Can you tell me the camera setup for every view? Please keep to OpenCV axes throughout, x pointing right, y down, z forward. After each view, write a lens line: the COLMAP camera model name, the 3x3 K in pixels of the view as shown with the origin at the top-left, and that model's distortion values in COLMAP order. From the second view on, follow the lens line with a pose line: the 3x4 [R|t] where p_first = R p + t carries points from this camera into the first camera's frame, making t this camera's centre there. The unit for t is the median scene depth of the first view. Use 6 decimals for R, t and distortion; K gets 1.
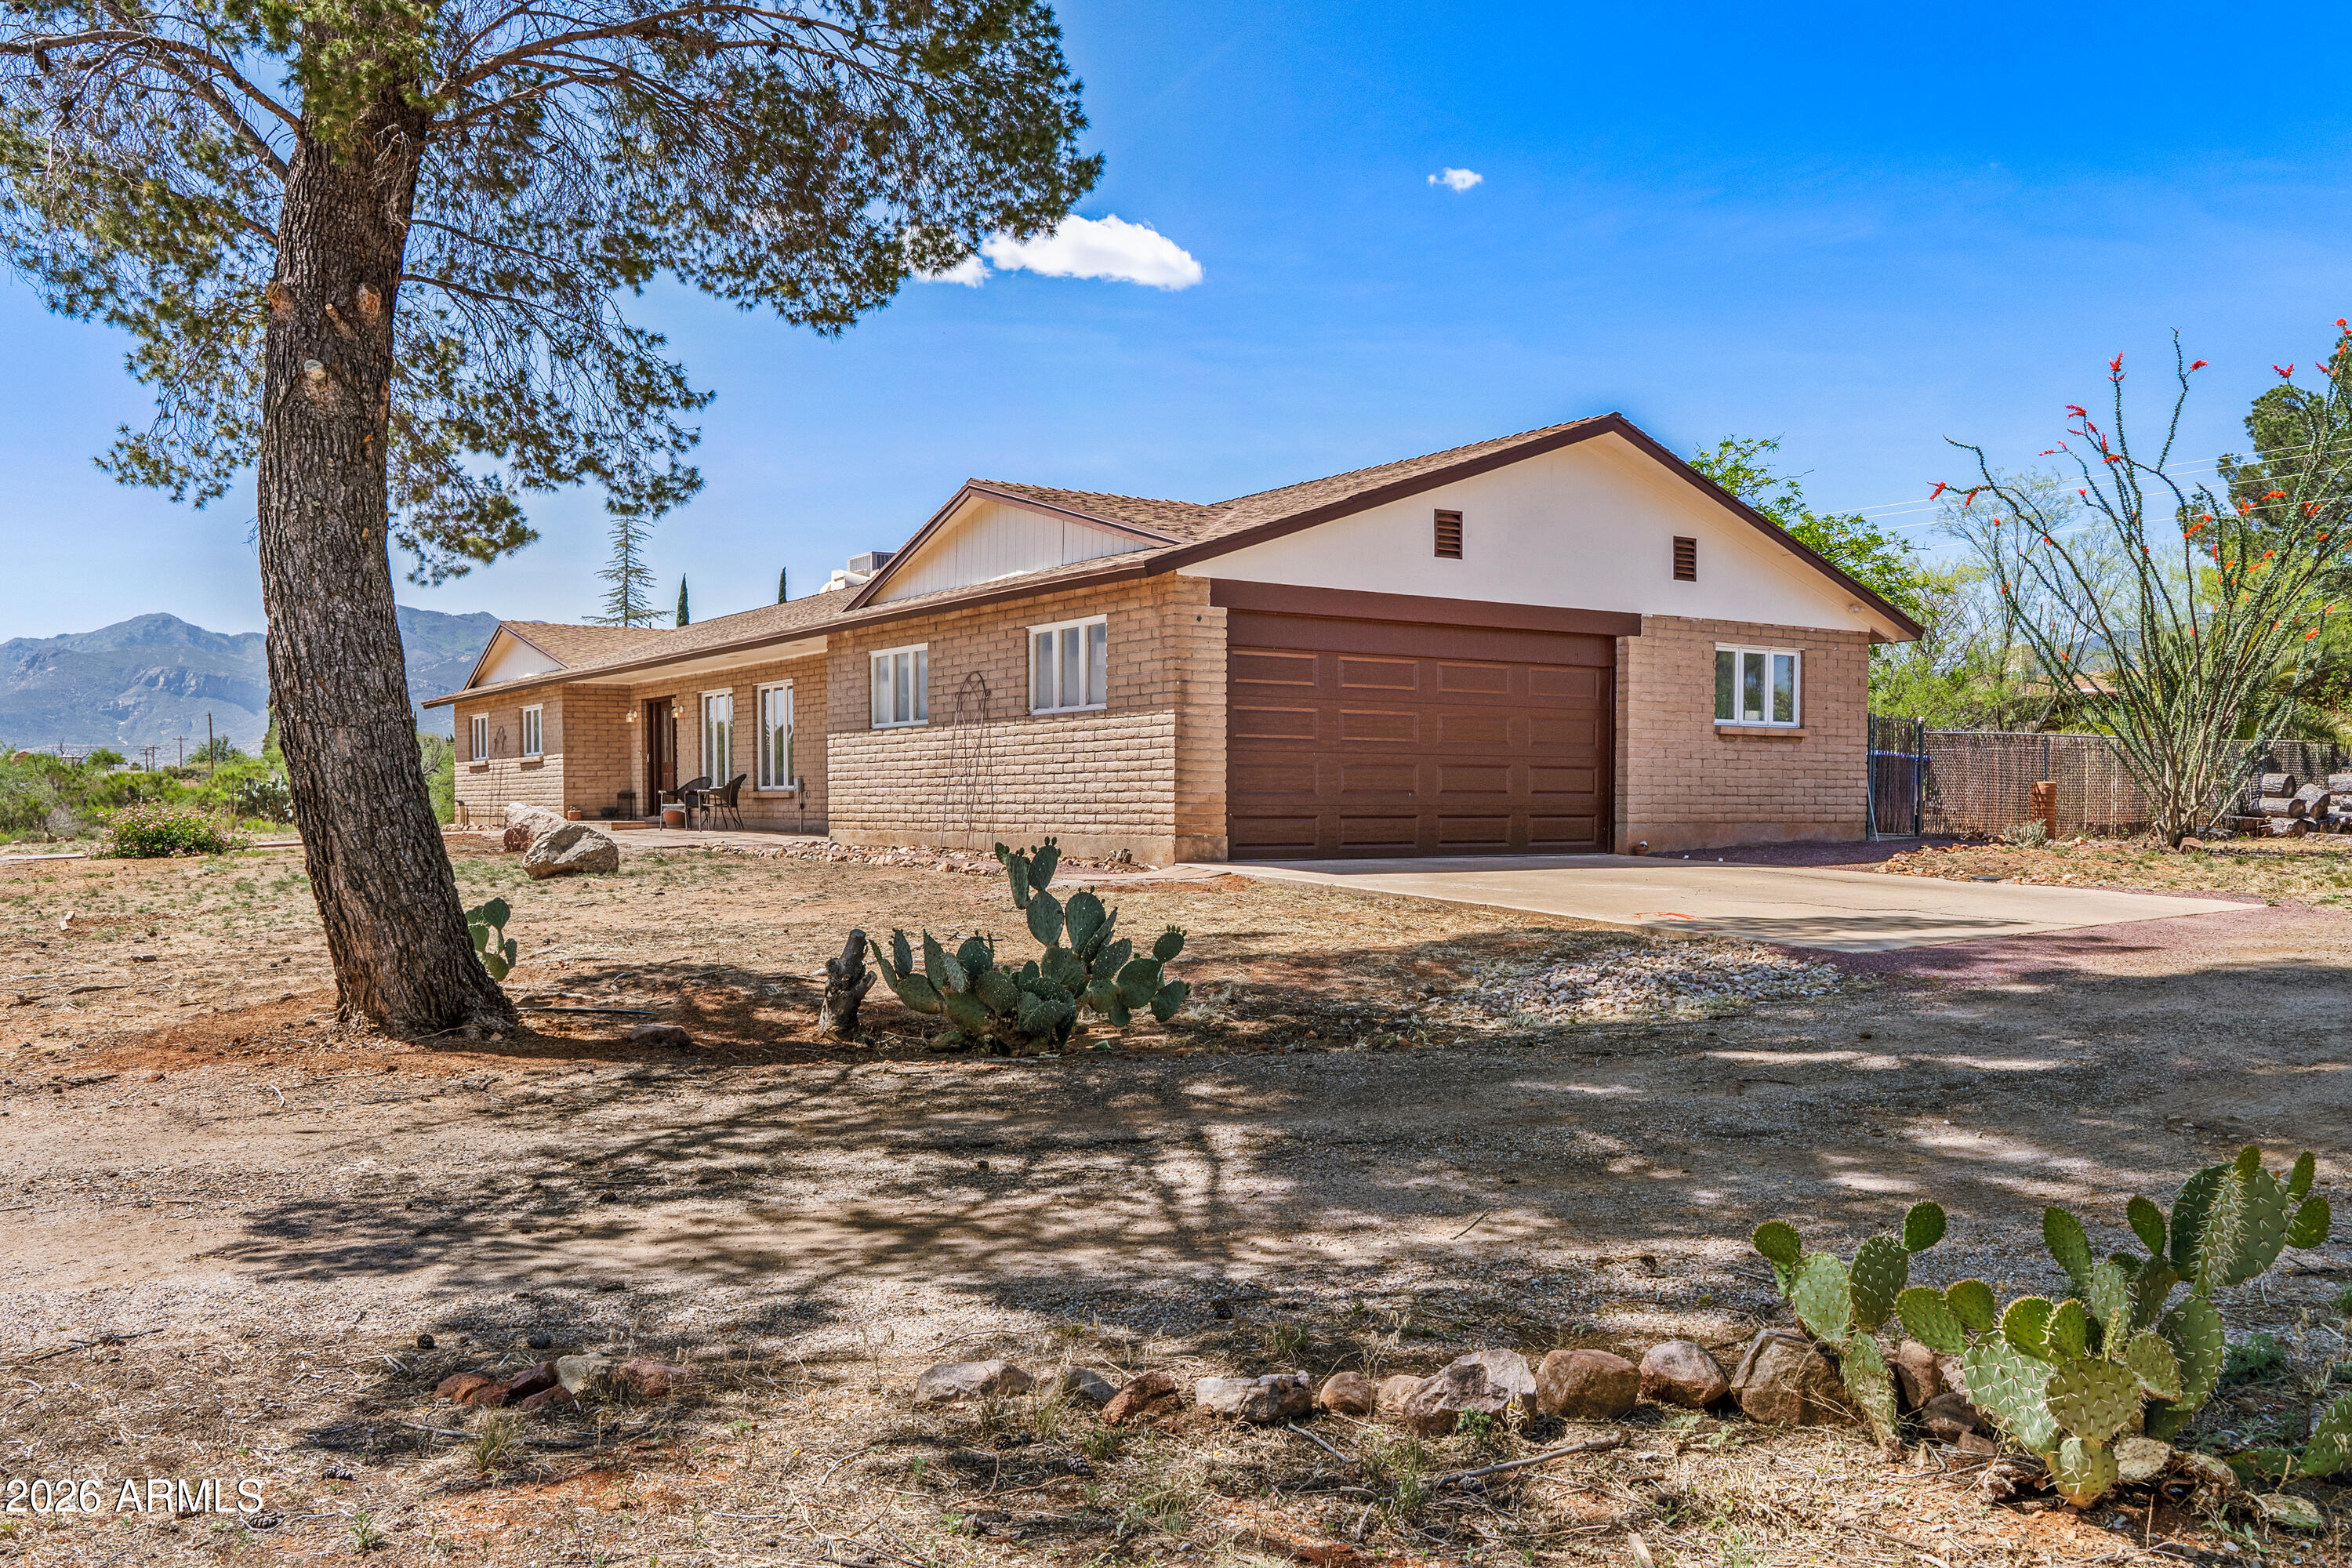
lens RADIAL K [[1982.1, 0, 1176.0], [0, 1982.1, 784.0], [0, 0, 1]] dist [0.007795, 0.003203]
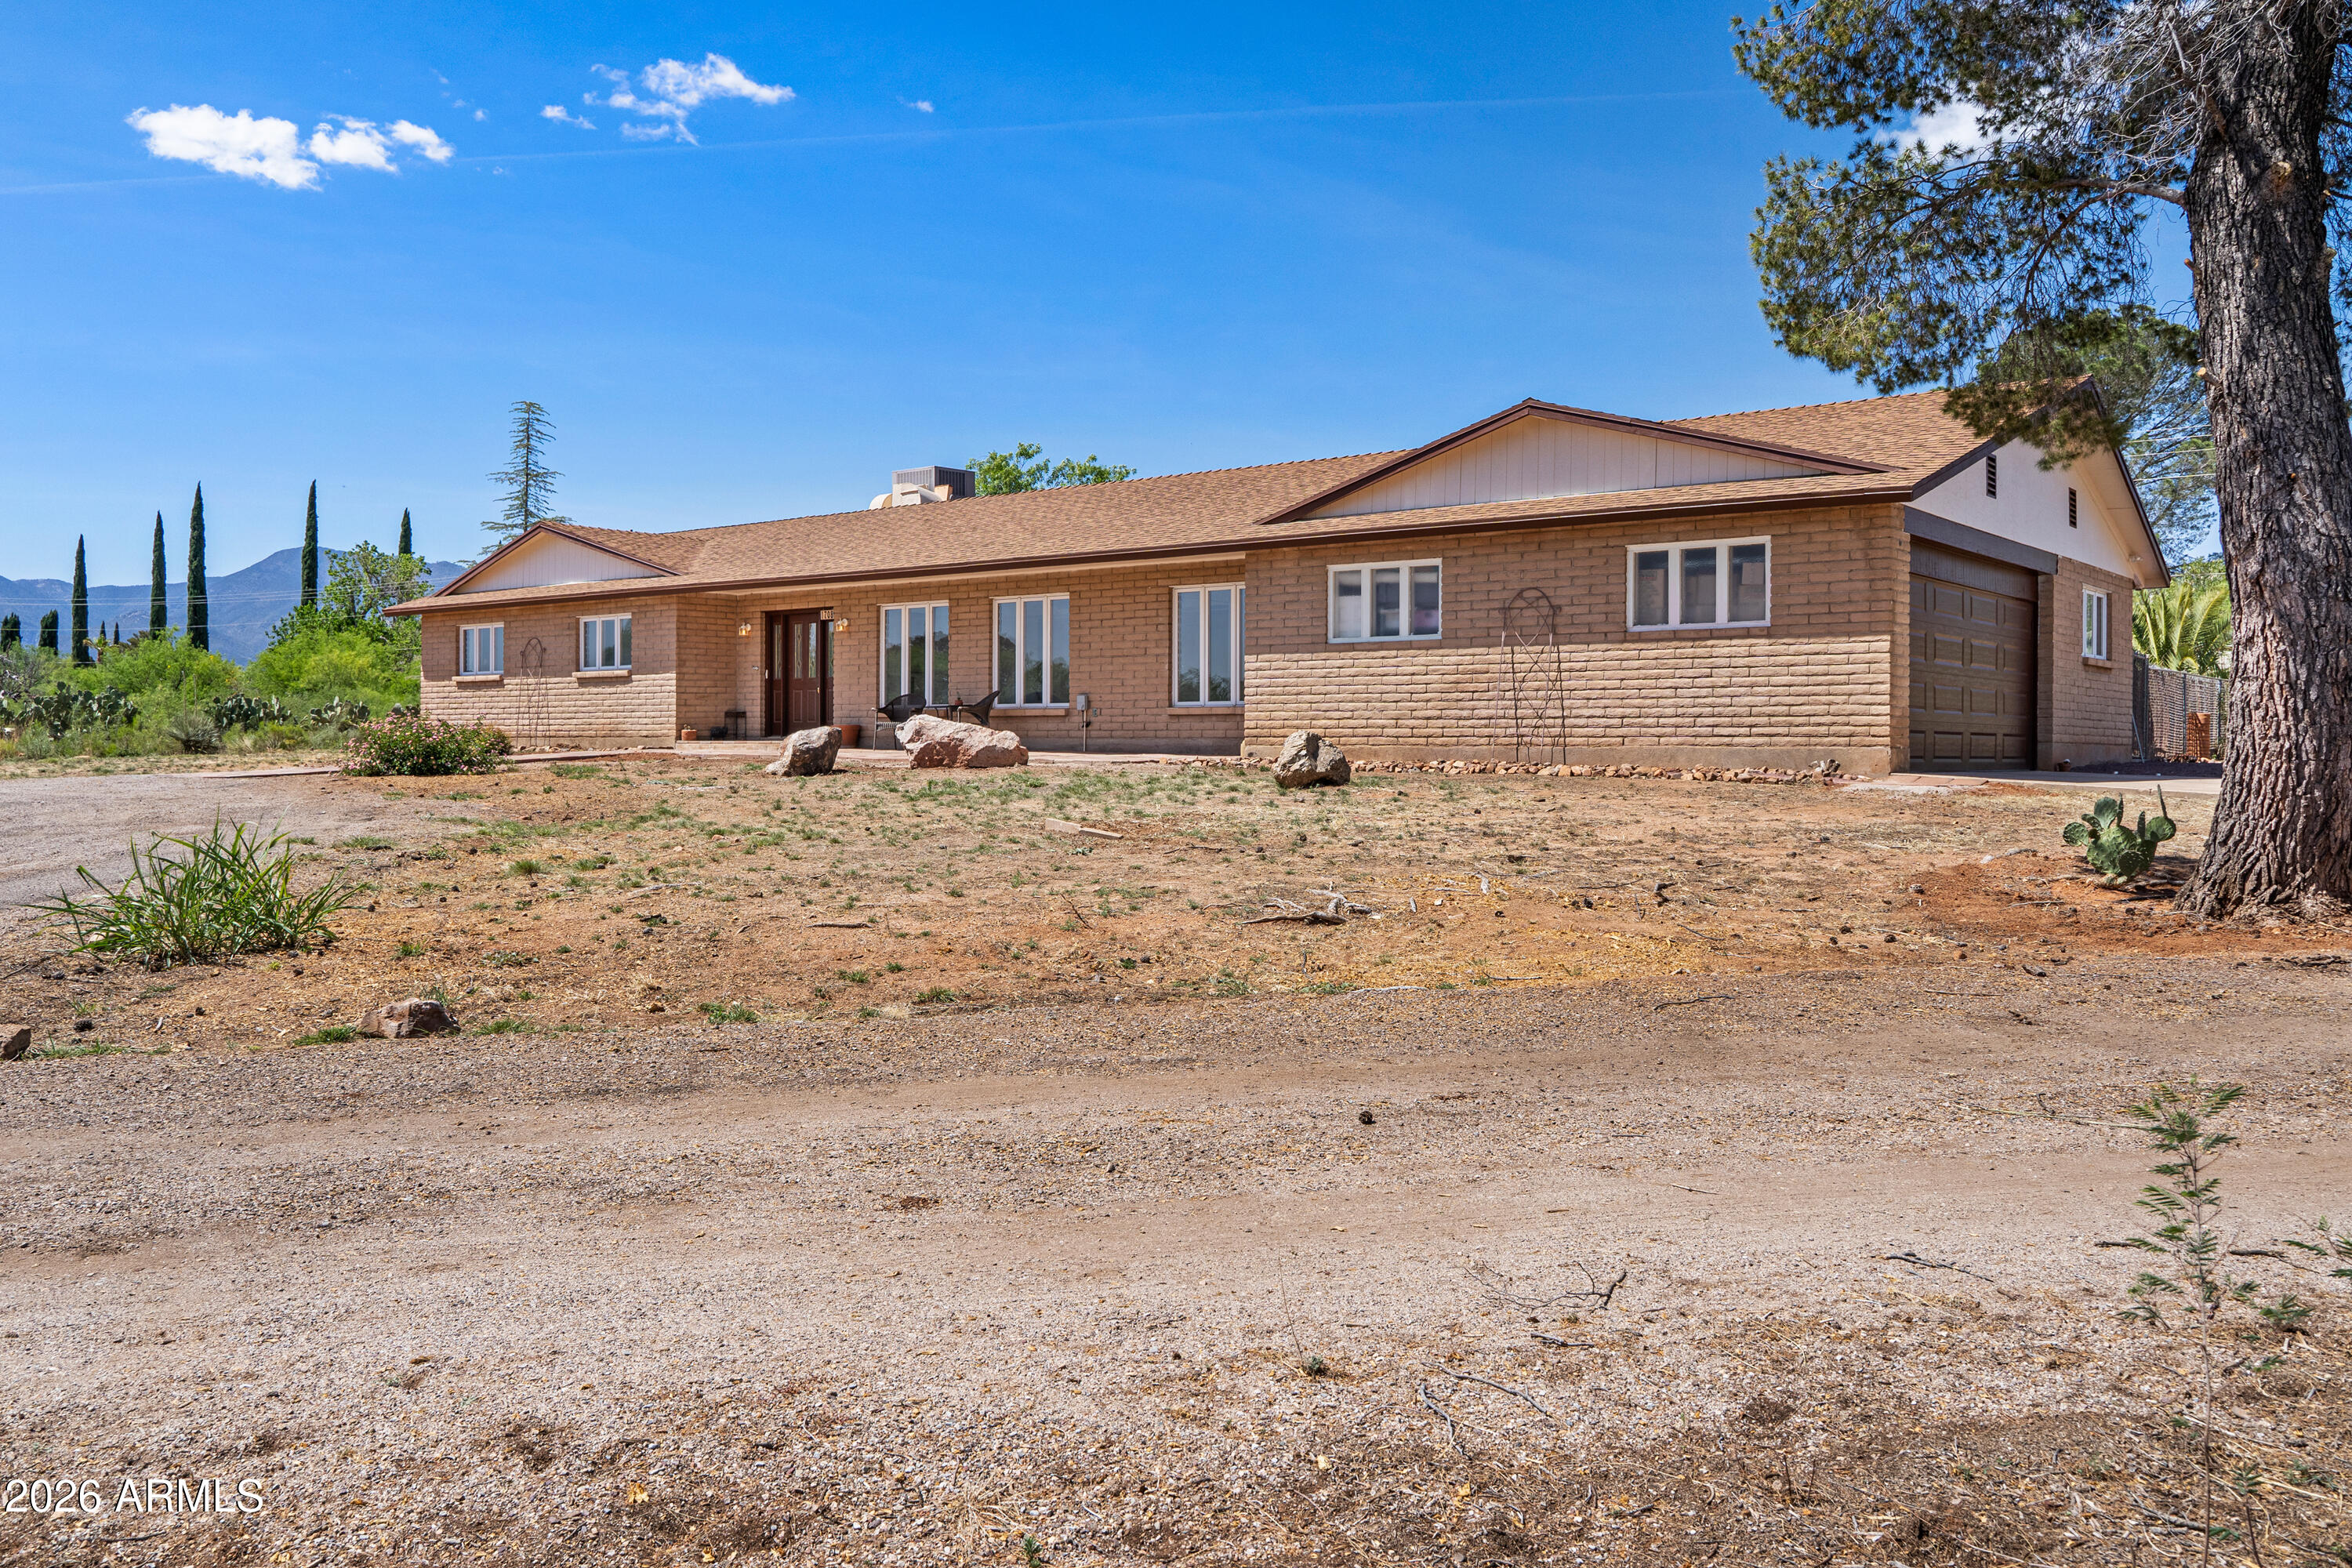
lens RADIAL K [[1996.0, 0, 1176.1], [0, 1996.0, 748.0], [0, 0, 1]] dist [-0.050201, -0.002539]
pose [[0.960497, 0.005772, 0.278230, -0.516400], [-0.009141, 0.999900, 0.010812, 0.014650], [-0.278139, -0.012928, 0.960454, 0.067381]]
